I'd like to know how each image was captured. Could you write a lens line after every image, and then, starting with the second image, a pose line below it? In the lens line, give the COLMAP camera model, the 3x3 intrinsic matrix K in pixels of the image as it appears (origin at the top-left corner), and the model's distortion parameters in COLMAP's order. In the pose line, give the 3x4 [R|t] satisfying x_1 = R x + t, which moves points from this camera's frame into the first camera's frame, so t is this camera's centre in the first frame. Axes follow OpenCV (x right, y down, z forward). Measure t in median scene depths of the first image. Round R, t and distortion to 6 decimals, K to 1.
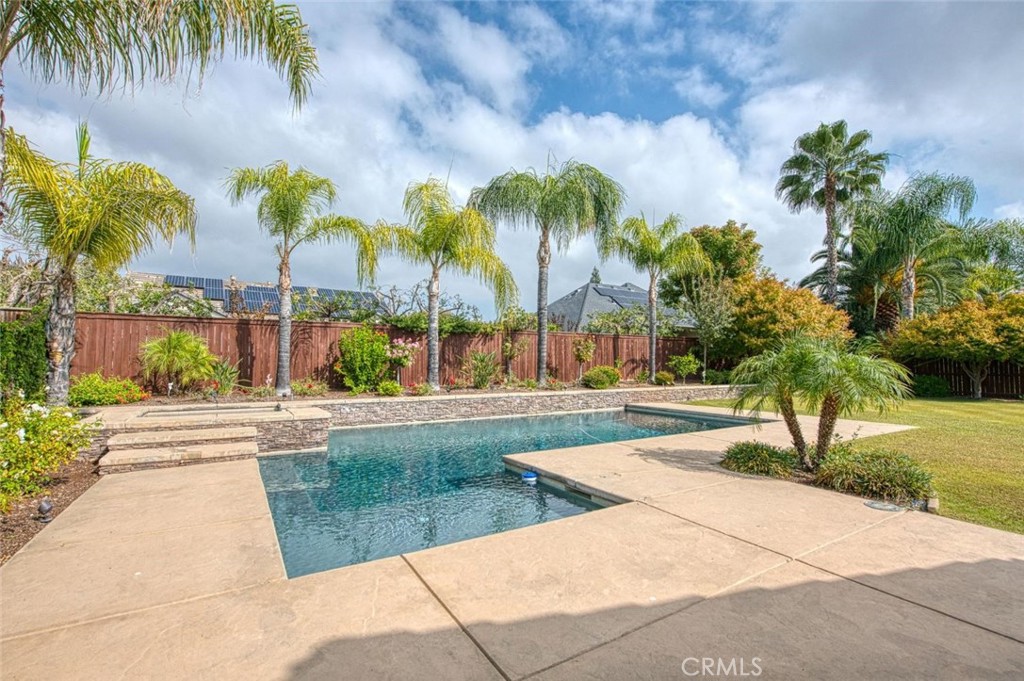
lens RADIAL K [[472.9, 0, 511.8], [0, 472.9, 349.9], [0, 0, 1]] dist [-0.000272, -0.000083]
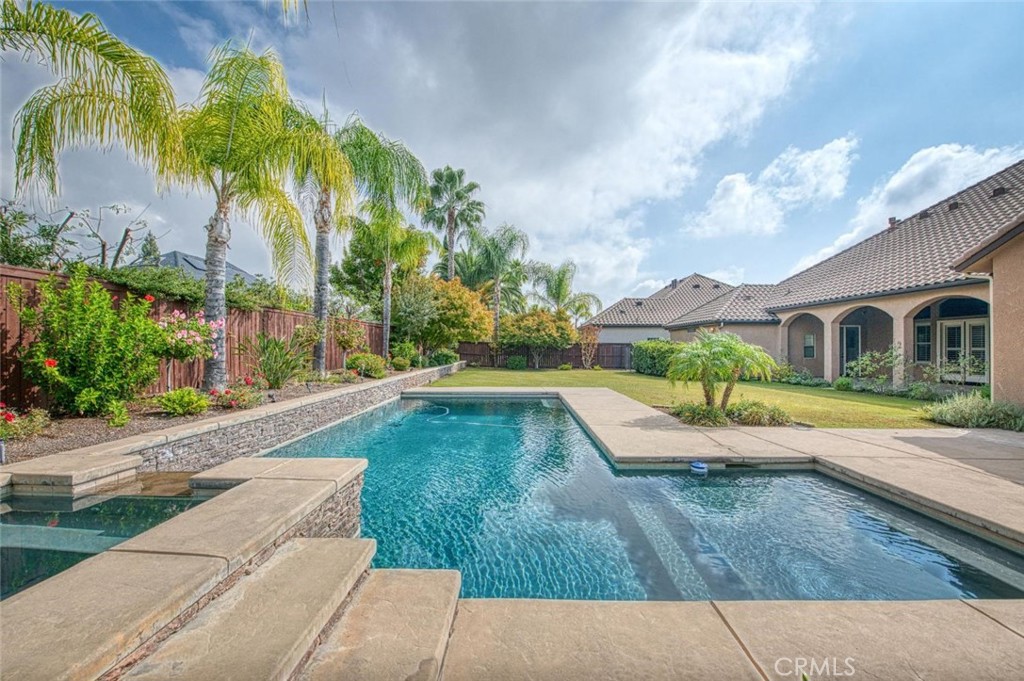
lens RADIAL K [[413.2, 0, 525.7], [0, 413.2, 344.8], [0, 0, 1]] dist [-0.000386, -0.000227]
pose [[0.554980, 0.002106, 0.831861, -0.262005], [-0.019758, 0.999748, 0.010650, 0.002488], [-0.831629, -0.022347, 0.554882, 0.250346]]
